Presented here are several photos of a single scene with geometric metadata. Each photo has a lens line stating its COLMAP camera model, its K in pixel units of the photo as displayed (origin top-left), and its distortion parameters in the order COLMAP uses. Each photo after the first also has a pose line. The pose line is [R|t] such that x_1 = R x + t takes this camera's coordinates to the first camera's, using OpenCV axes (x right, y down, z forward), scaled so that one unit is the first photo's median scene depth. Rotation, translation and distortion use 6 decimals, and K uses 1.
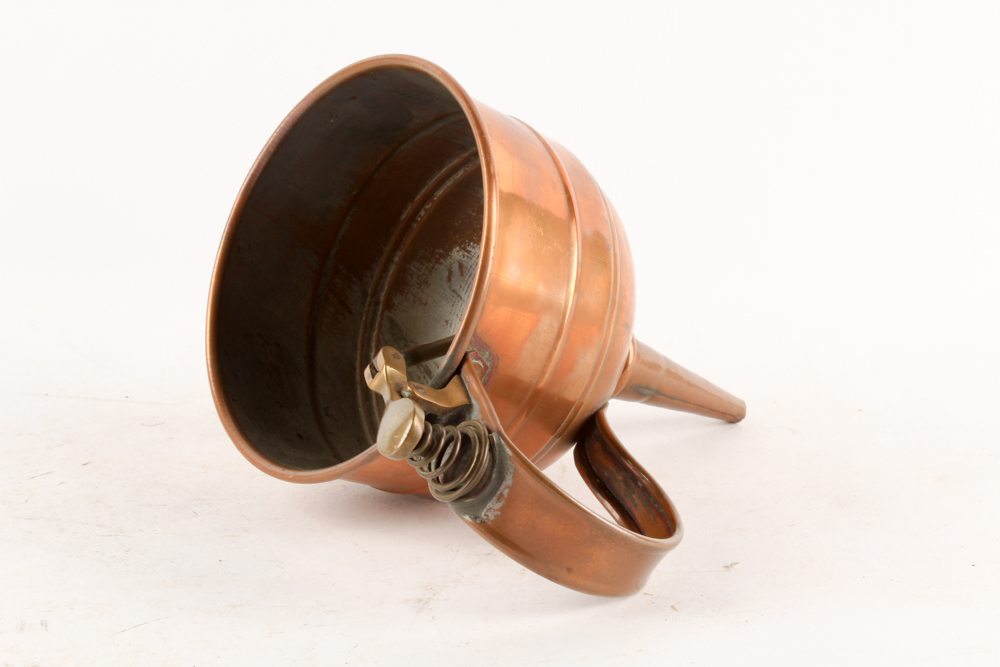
lens RADIAL K [[2187.7, 0, 496.0], [0, 2187.7, 333.6], [0, 0, 1]] dist [0.385902, 0.000000]
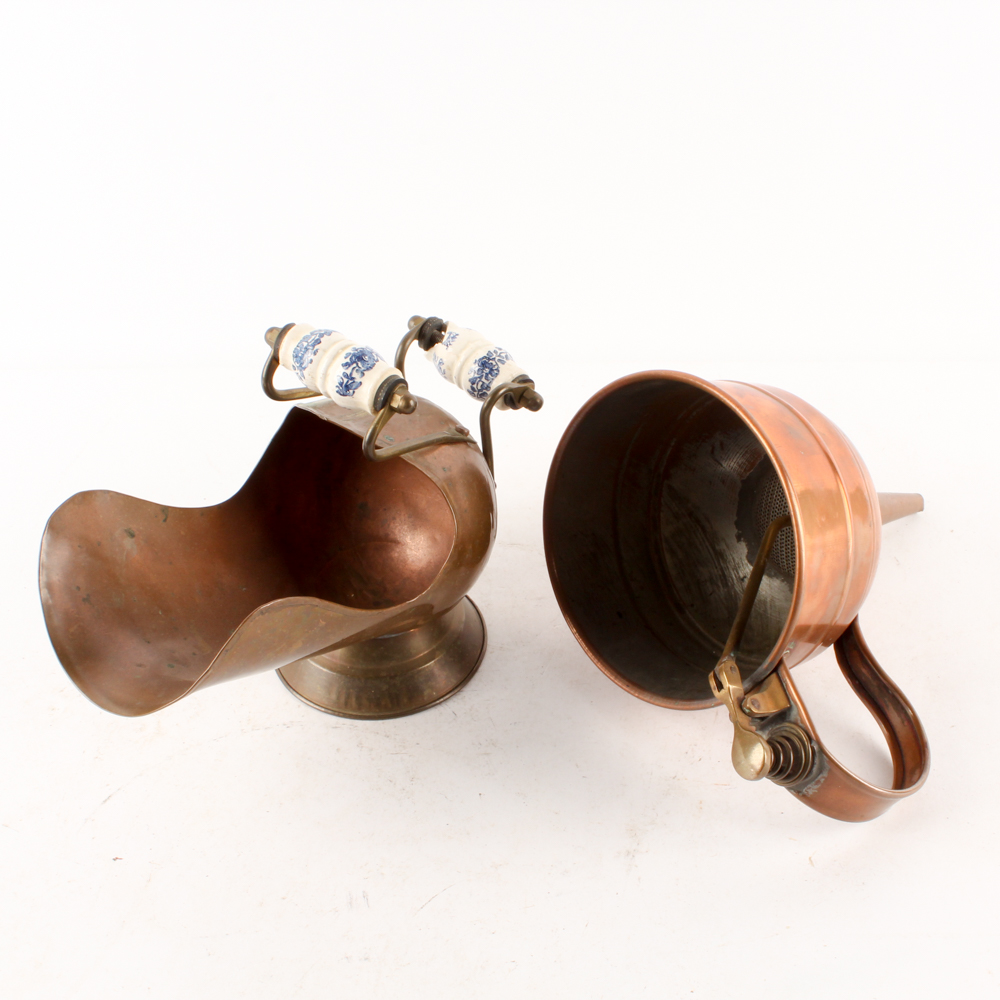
lens RADIAL K [[1642.4, 0, 521.1], [0, 1642.4, 490.7], [0, 0, 1]] dist [-0.095493, 0.000000]
pose [[0.997727, -0.065208, 0.016984, -0.174980], [0.049890, 0.884283, 0.464279, -0.529812], [-0.045293, -0.462376, 0.885526, 0.155758]]
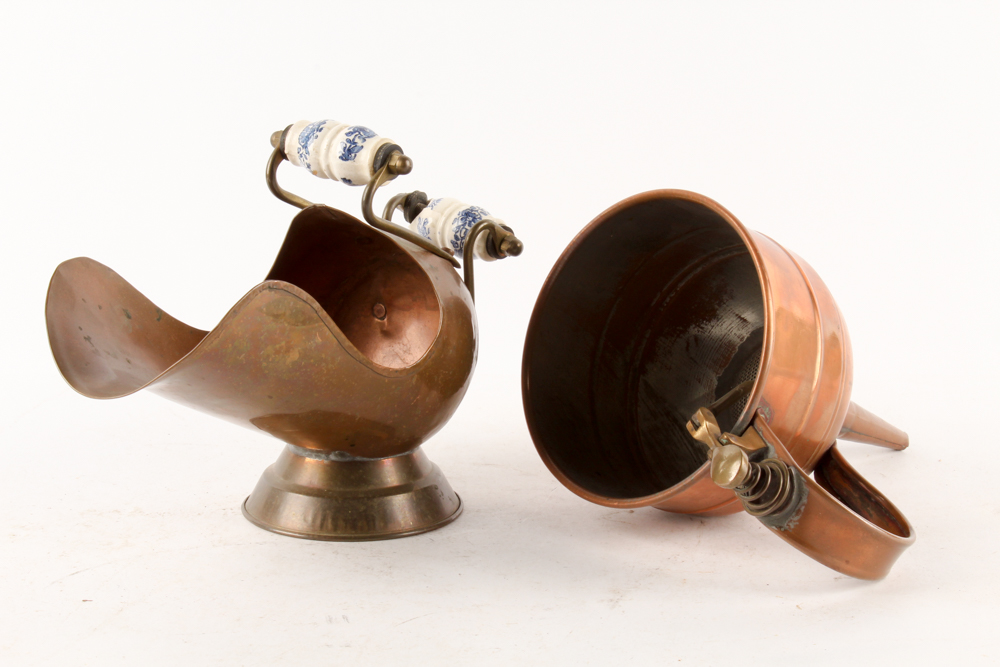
lens RADIAL K [[2338.1, 0, 480.9], [0, 2338.1, 364.5], [0, 0, 1]] dist [0.094602, 0.000000]
pose [[0.997704, -0.033497, 0.058859, -0.261463], [0.033032, 0.999415, 0.008861, -0.037021], [-0.059122, -0.006896, 0.998227, -0.449771]]
